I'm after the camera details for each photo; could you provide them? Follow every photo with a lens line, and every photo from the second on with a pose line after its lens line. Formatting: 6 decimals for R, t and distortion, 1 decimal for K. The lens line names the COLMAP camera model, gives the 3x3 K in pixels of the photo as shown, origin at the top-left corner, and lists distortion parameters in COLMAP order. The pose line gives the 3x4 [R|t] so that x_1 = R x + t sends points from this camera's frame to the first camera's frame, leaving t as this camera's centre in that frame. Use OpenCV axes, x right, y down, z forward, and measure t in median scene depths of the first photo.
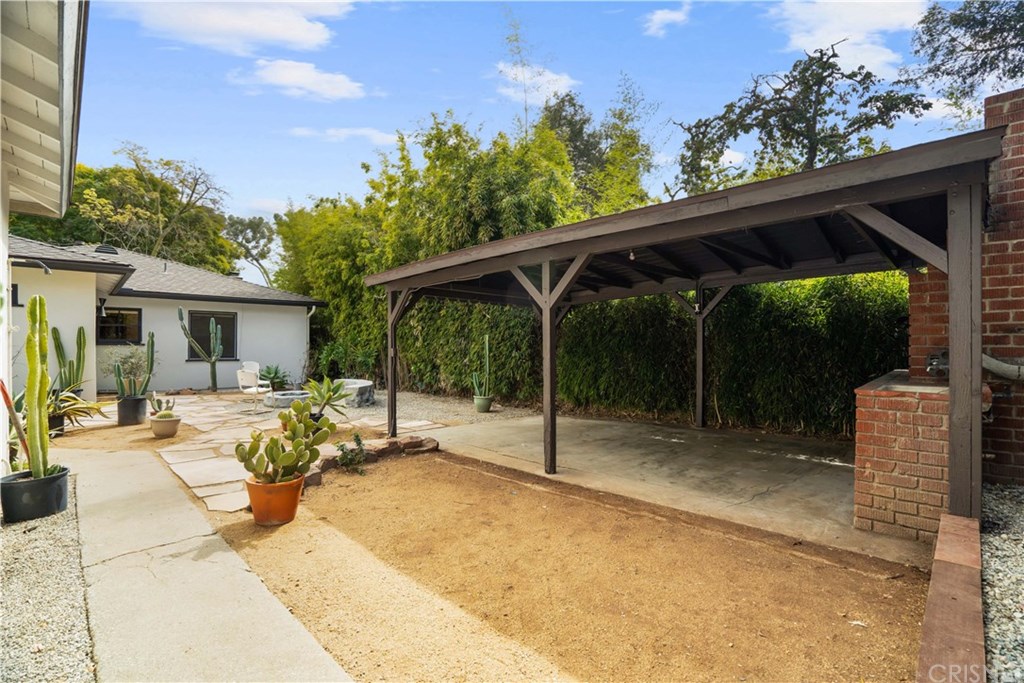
lens RADIAL K [[469.7, 0, 509.6], [0, 469.7, 338.6], [0, 0, 1]] dist [-0.038896, 0.005544]
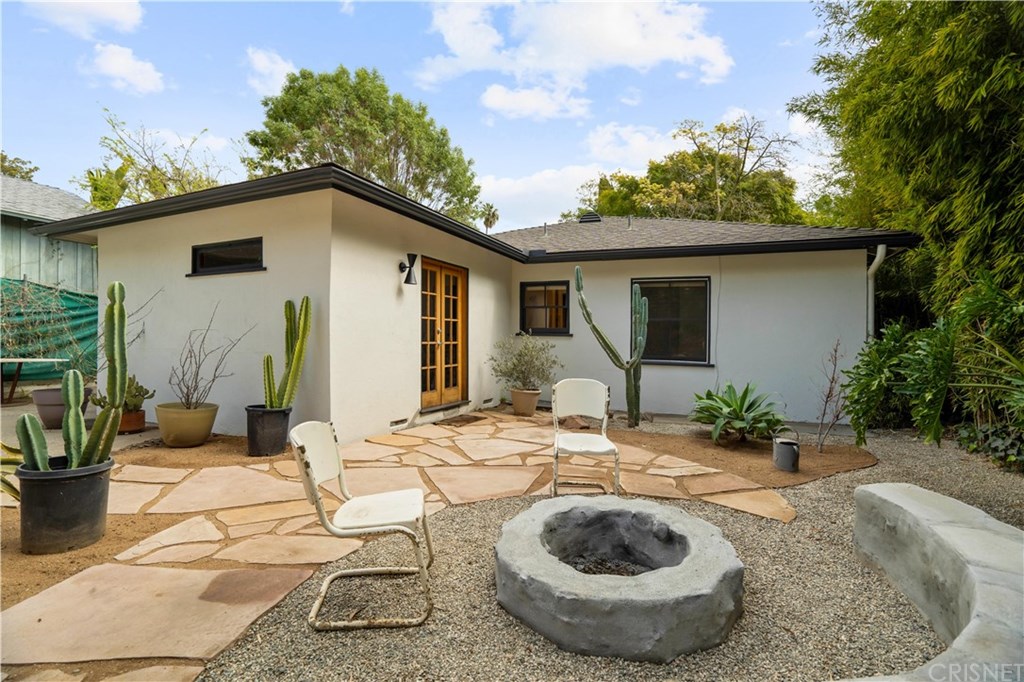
lens RADIAL K [[469.7, 0, 516.2], [0, 469.7, 340.4], [0, 0, 1]] dist [-0.038896, 0.005544]
pose [[0.388989, 0.008242, -0.921206, -0.184665], [0.001150, 0.999955, 0.009432, 0.012373], [0.921242, -0.004728, 0.388962, 0.590570]]
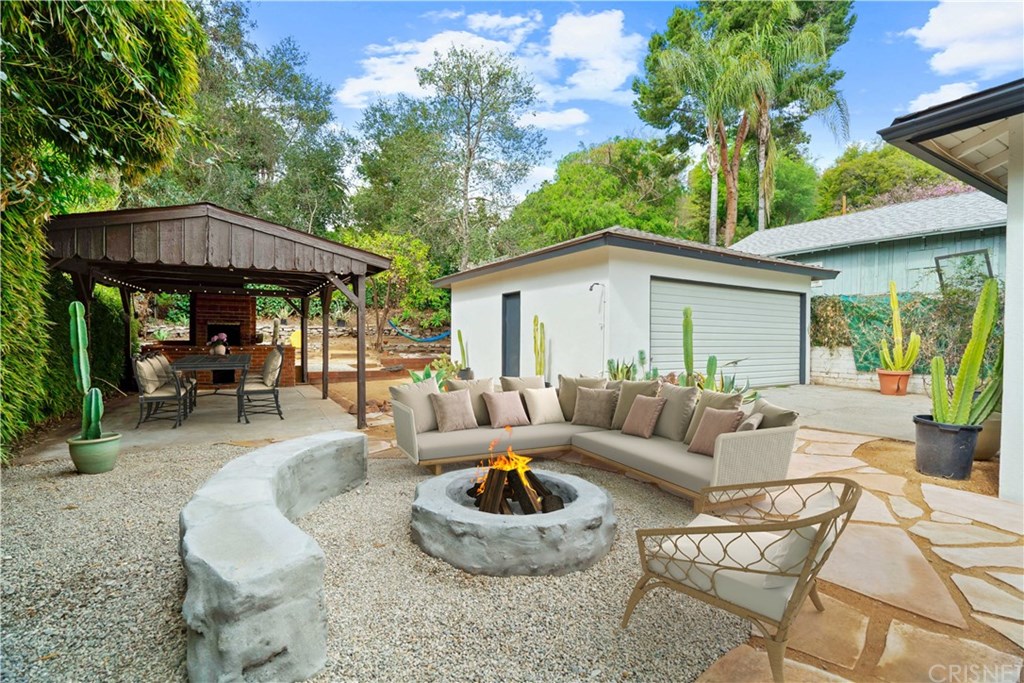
lens RADIAL K [[469.7, 0, 503.4], [0, 469.7, 343.5], [0, 0, 1]] dist [-0.038896, 0.005544]
pose [[-0.969065, -0.007447, 0.246694, -0.369031], [-0.008073, 0.999966, -0.001524, 0.019342], [-0.246675, -0.003469, -0.969092, 0.889349]]
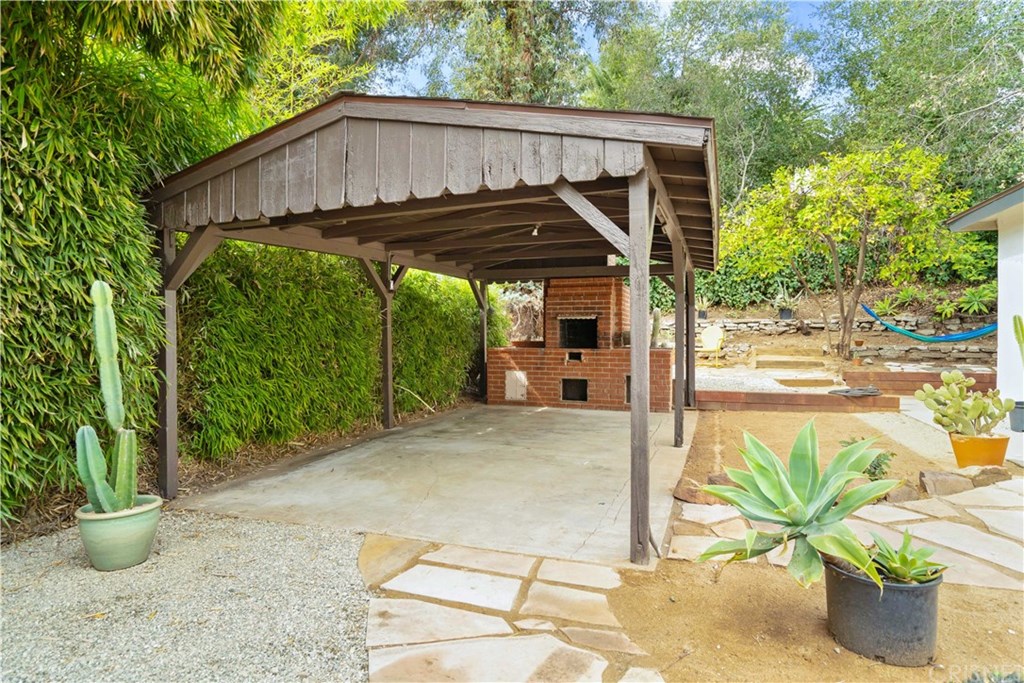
lens RADIAL K [[548.5, 0, 515.5], [0, 548.5, 338.2], [0, 0, 1]] dist [-0.012604, 0.002409]
pose [[-0.434971, 0.000273, 0.900445, -0.293224], [-0.007486, 0.999964, -0.003920, 0.016785], [-0.900414, -0.008445, -0.434953, 0.610844]]
